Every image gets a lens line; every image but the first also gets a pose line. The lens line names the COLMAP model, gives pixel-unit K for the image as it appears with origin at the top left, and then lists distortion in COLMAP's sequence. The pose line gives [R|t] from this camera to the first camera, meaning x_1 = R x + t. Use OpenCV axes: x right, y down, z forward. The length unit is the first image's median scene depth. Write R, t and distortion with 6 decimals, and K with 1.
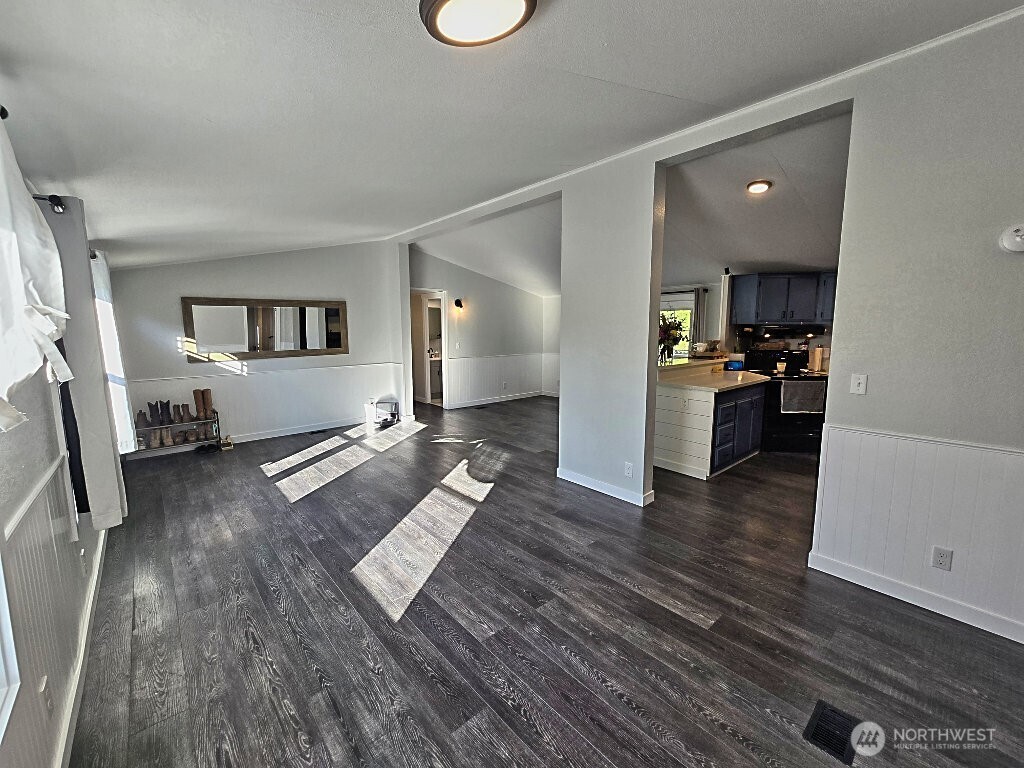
lens RADIAL K [[420.7, 0, 512.0], [0, 420.7, 384.0], [0, 0, 1]] dist [-0.001467, -0.000195]
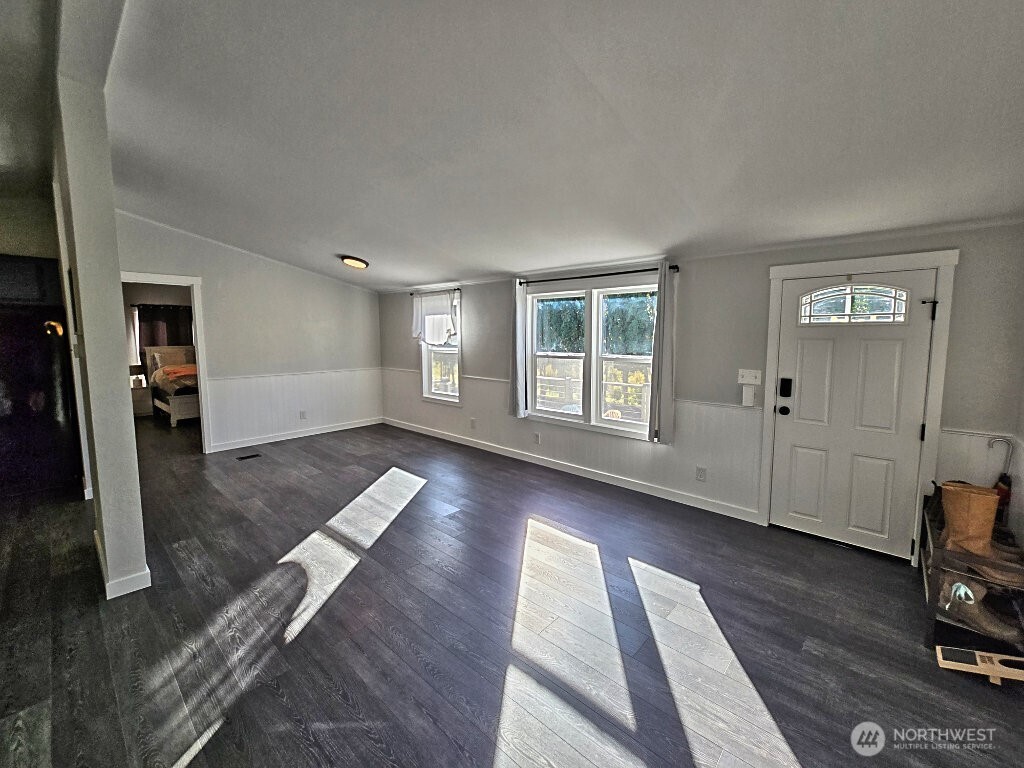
lens RADIAL K [[420.7, 0, 512.0], [0, 420.7, 384.0], [0, 0, 1]] dist [-0.001467, -0.000195]
pose [[-0.993790, 0.015270, -0.110223, -0.349031], [-0.012724, 0.968449, 0.248888, -0.212922], [0.110546, 0.248745, -0.962240, 1.630952]]
